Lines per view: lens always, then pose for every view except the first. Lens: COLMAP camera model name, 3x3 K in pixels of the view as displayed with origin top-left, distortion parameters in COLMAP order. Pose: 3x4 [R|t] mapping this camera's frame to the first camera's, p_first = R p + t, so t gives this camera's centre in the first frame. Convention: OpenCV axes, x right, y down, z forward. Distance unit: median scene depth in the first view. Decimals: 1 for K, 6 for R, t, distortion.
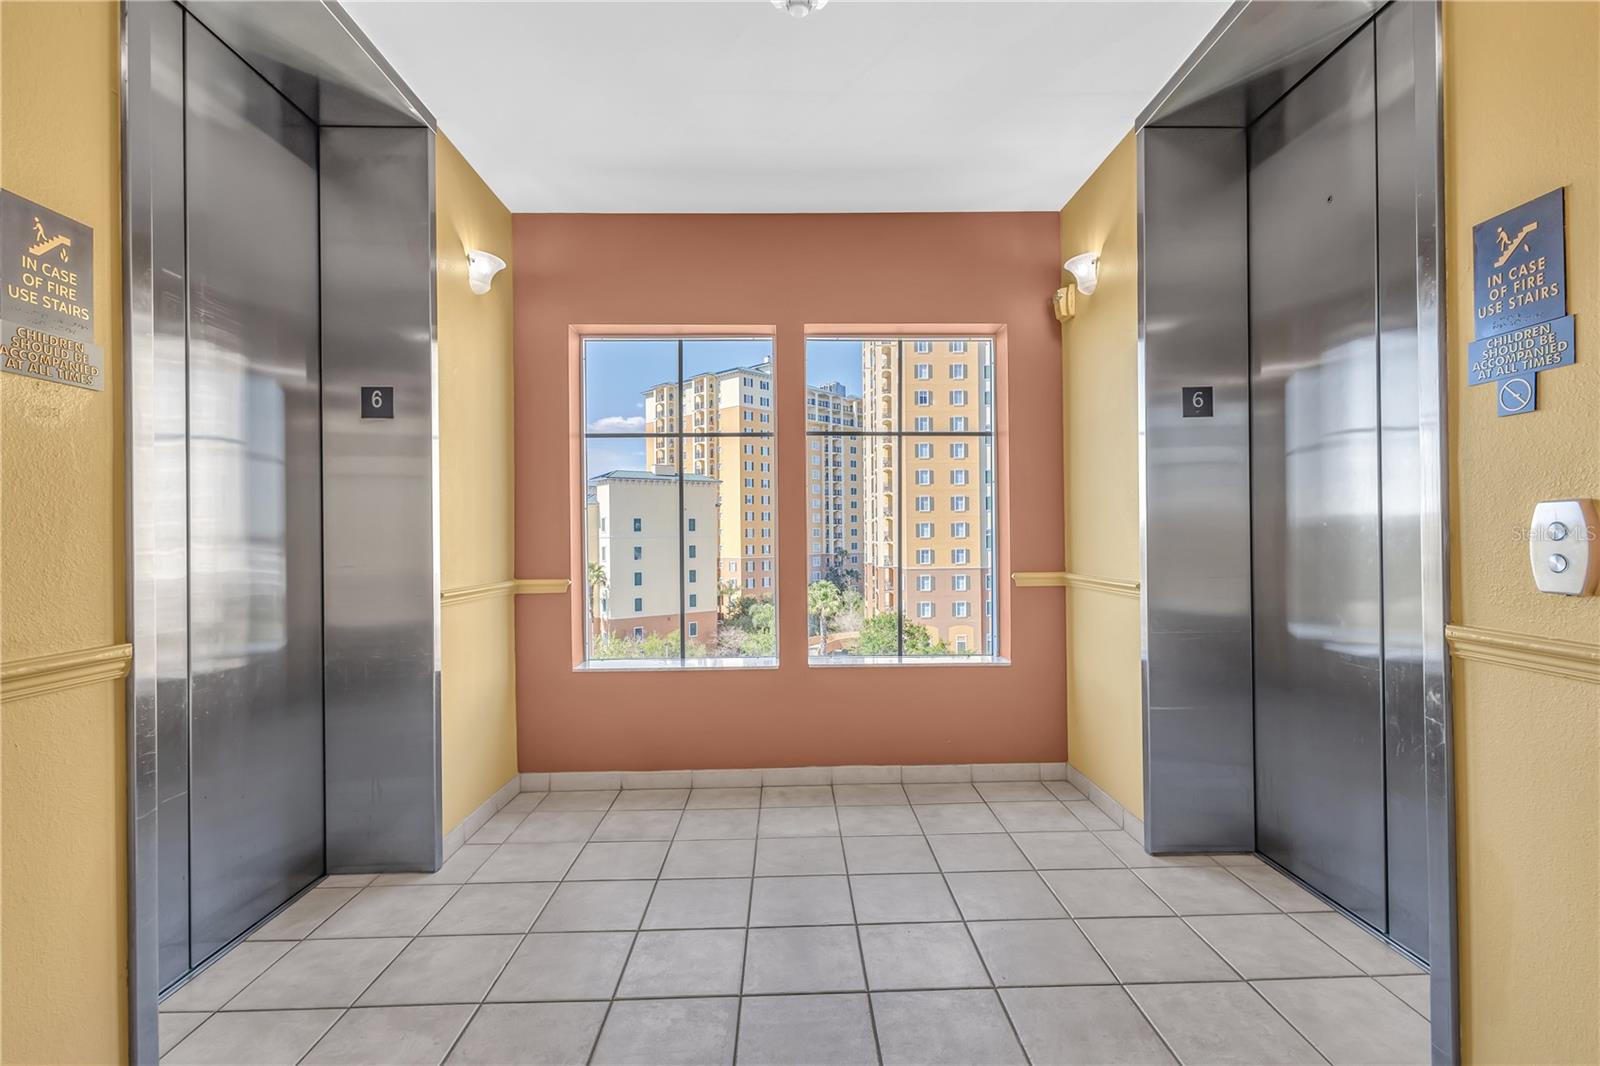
lens RADIAL K [[755.7, 0, 814.1], [0, 755.7, 531.6], [0, 0, 1]] dist [0.004029, -0.001431]
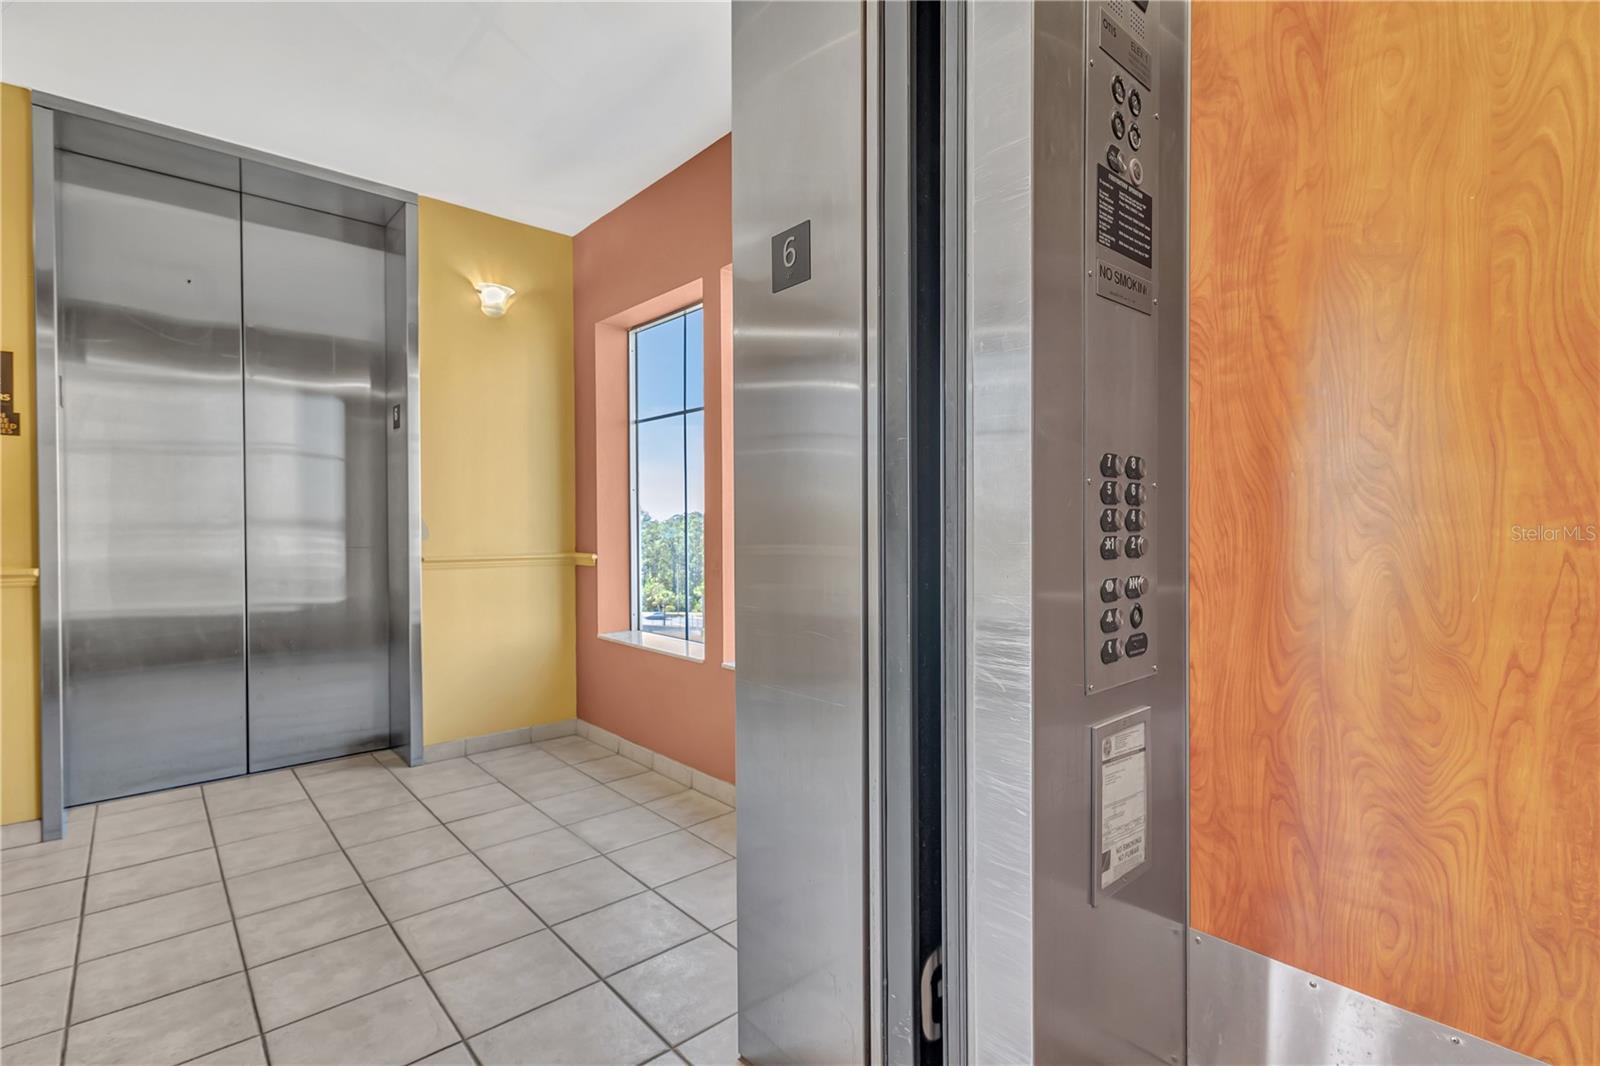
lens RADIAL K [[755.7, 0, 804.5], [0, 755.7, 532.4], [0, 0, 1]] dist [0.004029, -0.001431]
pose [[0.631526, 0.015989, -0.775190, 0.797490], [0.000919, 0.999771, 0.021370, 0.008074], [0.775354, -0.014208, 0.631367, 0.584019]]
